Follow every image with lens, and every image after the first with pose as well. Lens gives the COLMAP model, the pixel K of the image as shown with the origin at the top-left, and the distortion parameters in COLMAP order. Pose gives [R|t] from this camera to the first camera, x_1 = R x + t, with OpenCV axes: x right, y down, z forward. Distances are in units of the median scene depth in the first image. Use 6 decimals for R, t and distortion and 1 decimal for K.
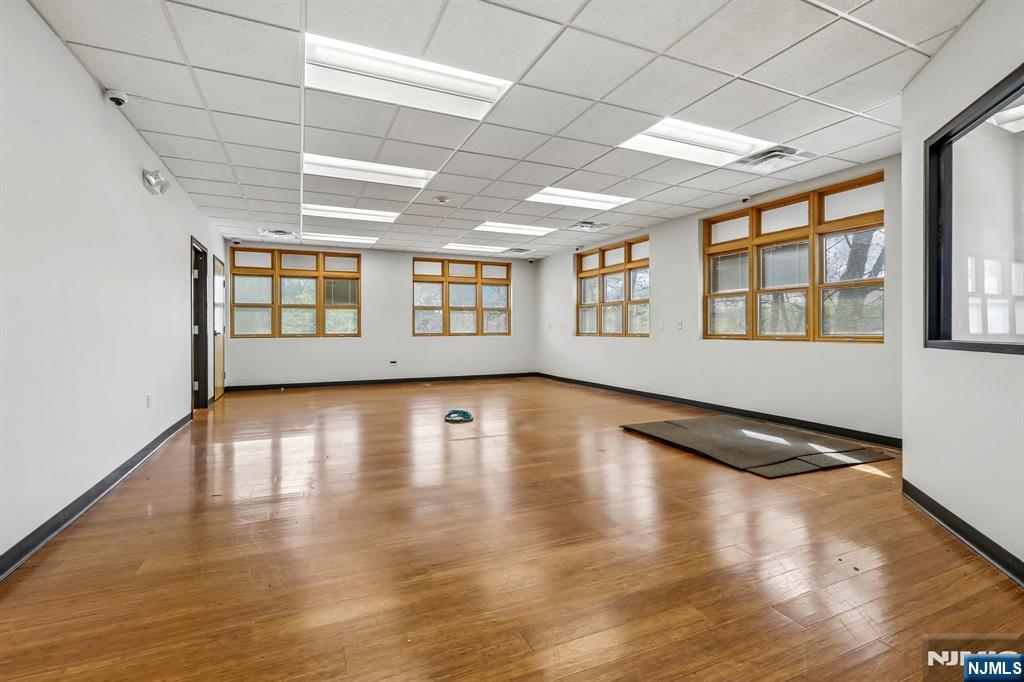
lens RADIAL K [[460.1, 0, 472.1], [0, 460.1, 331.2], [0, 0, 1]] dist [0.001190, 0.000296]
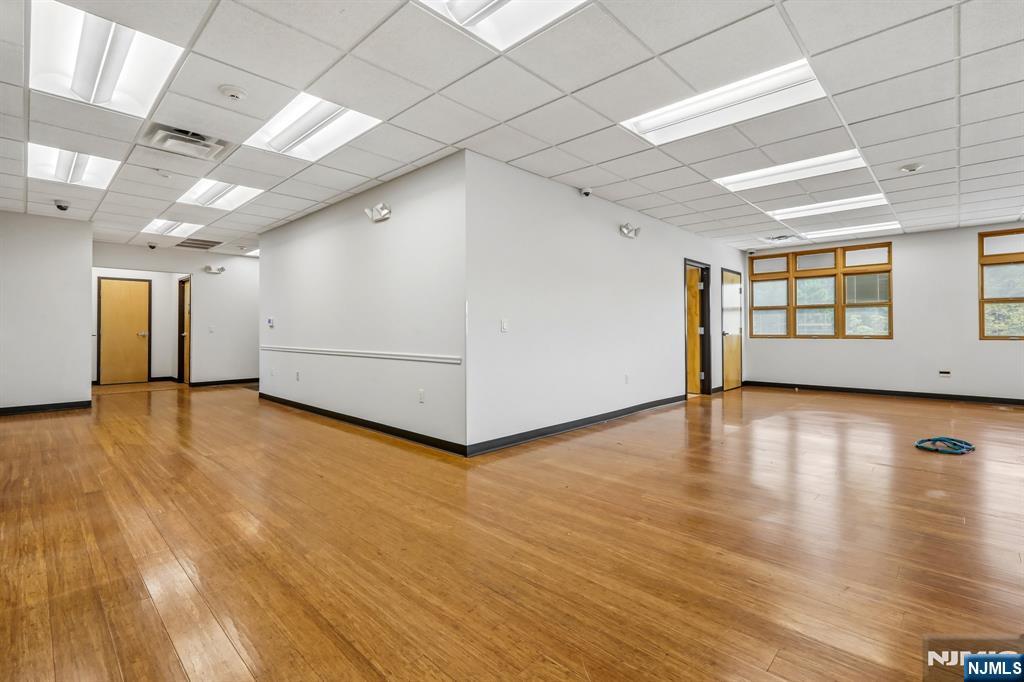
lens RADIAL K [[452.2, 0, 527.0], [0, 452.2, 324.3], [0, 0, 1]] dist [-0.025758, 0.000000]
pose [[0.405851, -0.012155, -0.913859, 0.255403], [-0.003835, 0.999880, -0.015003, 0.000135], [0.913931, 0.009593, 0.405756, 0.056459]]
